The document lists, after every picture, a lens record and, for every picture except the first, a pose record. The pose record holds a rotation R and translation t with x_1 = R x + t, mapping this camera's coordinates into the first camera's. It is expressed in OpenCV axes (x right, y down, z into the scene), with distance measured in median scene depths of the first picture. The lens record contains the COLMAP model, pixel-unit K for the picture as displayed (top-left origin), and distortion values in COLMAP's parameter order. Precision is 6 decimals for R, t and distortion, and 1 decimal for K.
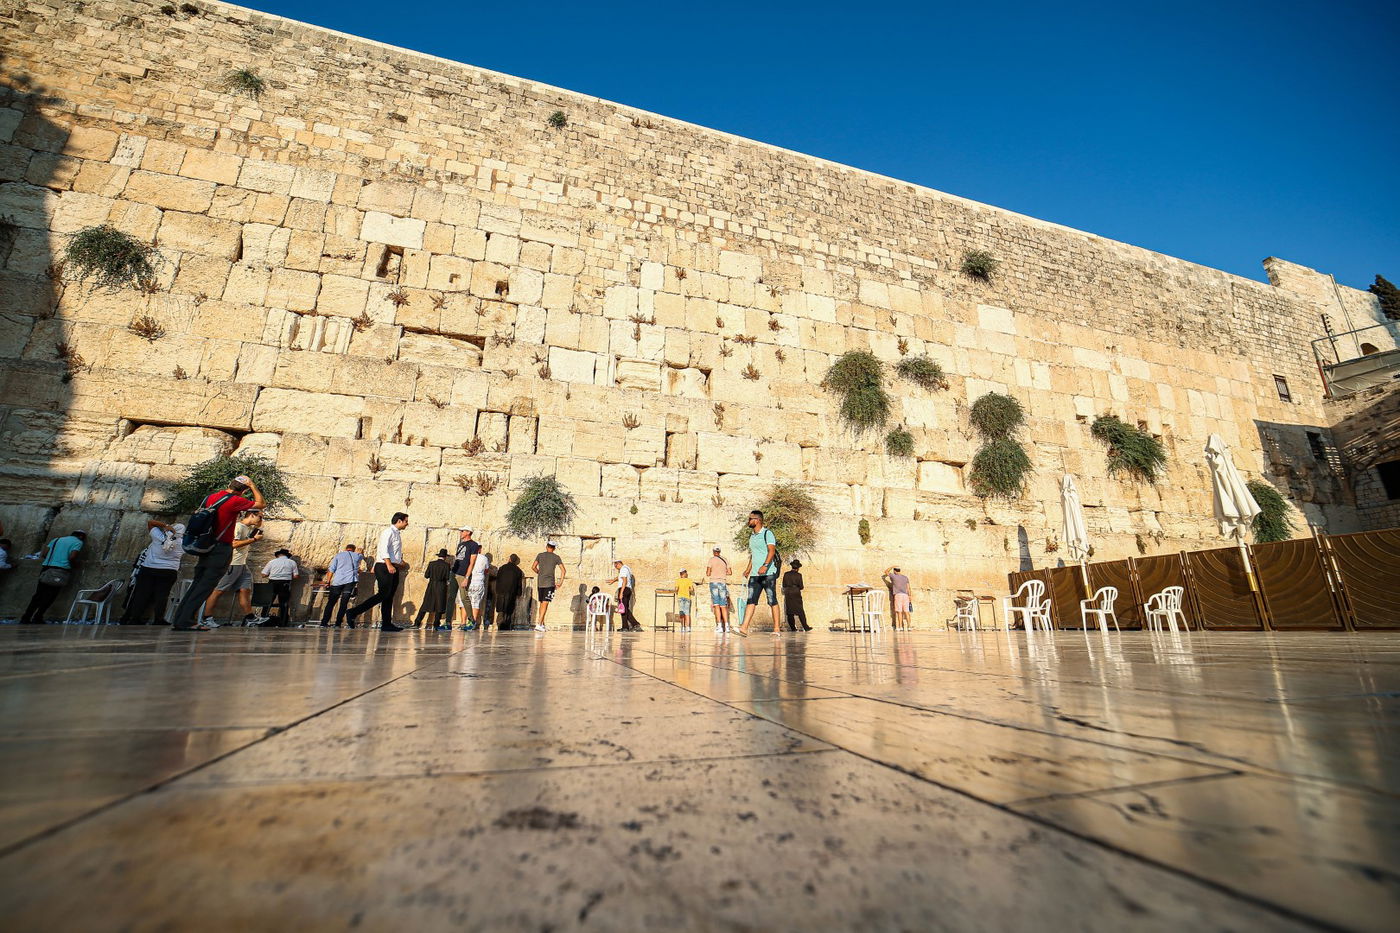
lens RADIAL K [[544.4, 0, 700.0], [0, 544.4, 466.5], [0, 0, 1]] dist [-0.037787, 0.010226]
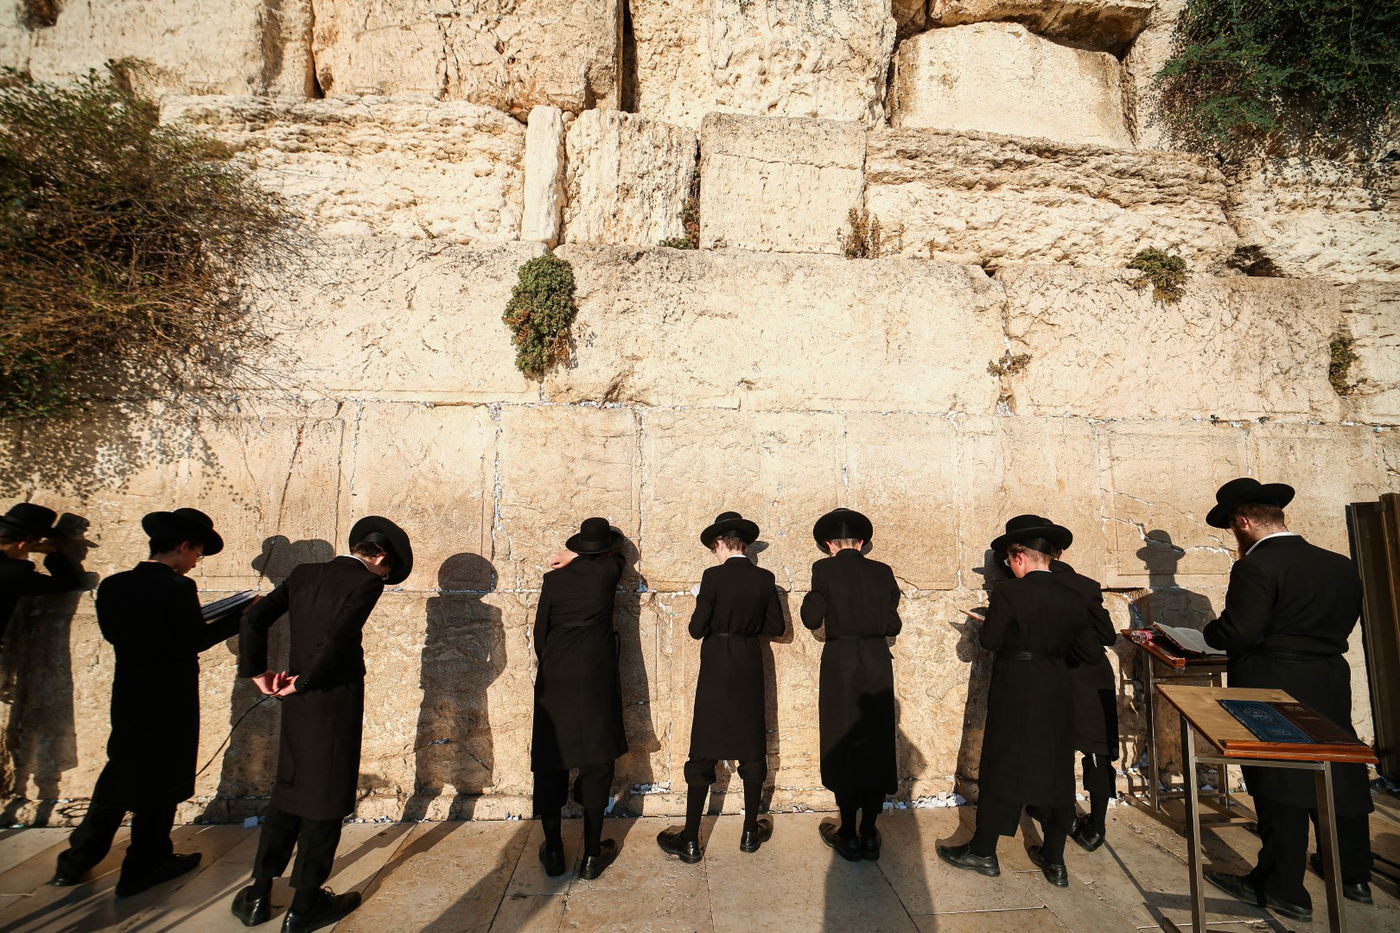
lens RADIAL K [[544.4, 0, 700.0], [0, 544.4, 466.5], [0, 0, 1]] dist [-0.037787, 0.010226]
pose [[0.976224, -0.020624, -0.215779, 0.395722], [0.060486, 0.981840, 0.179809, 0.140963], [0.208152, -0.188585, 0.959744, 0.798201]]
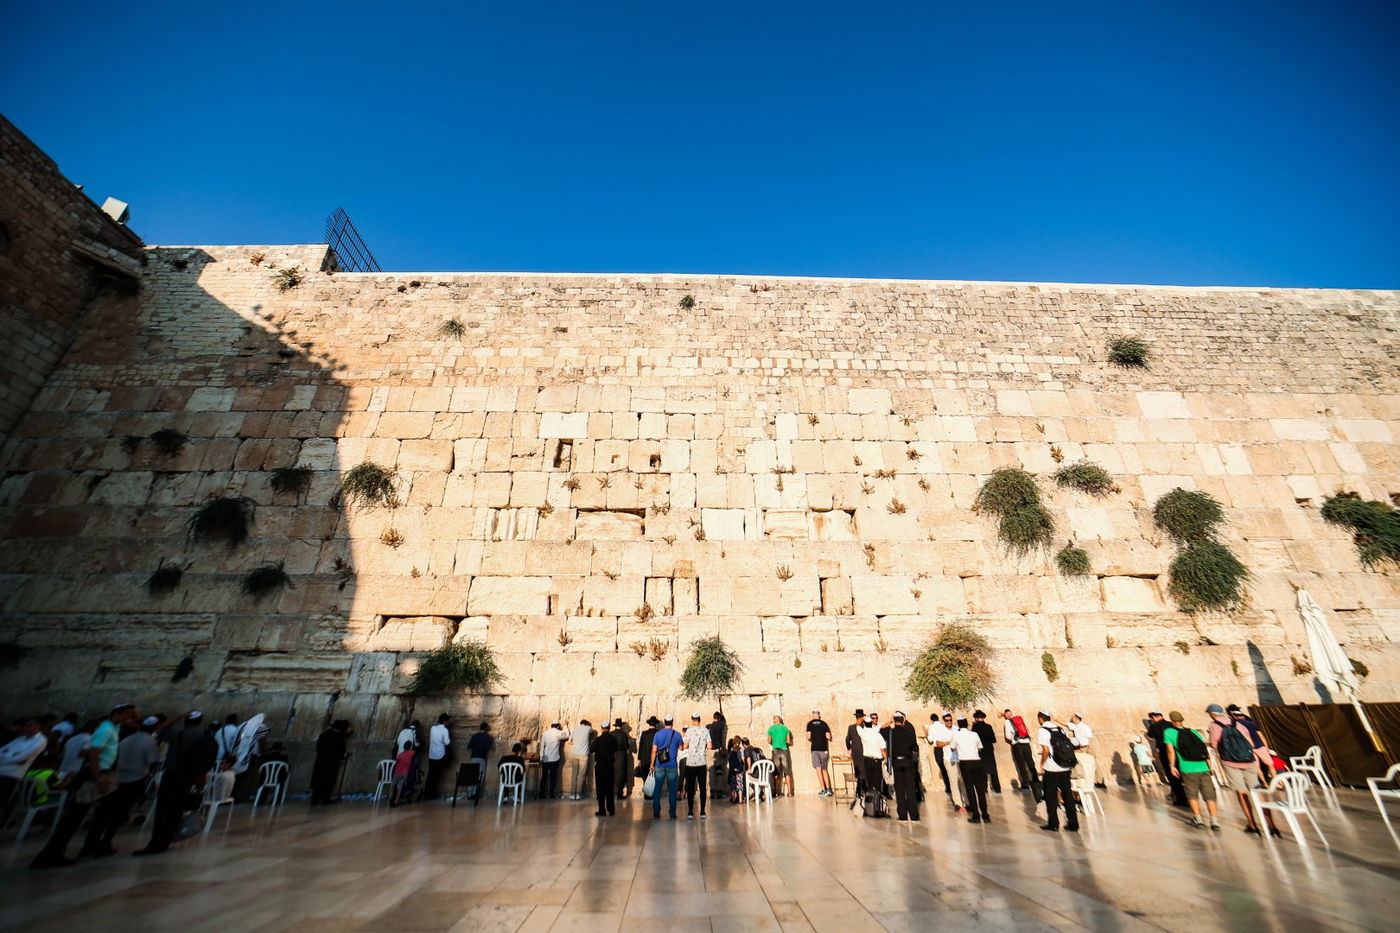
lens RADIAL K [[544.4, 0, 700.0], [0, 544.4, 466.5], [0, 0, 1]] dist [-0.037787, 0.010226]
pose [[0.965924, -0.123968, -0.227207, -0.019573], [0.086592, 0.982031, -0.167682, -0.110060], [0.243912, 0.142293, 0.959302, -0.055180]]
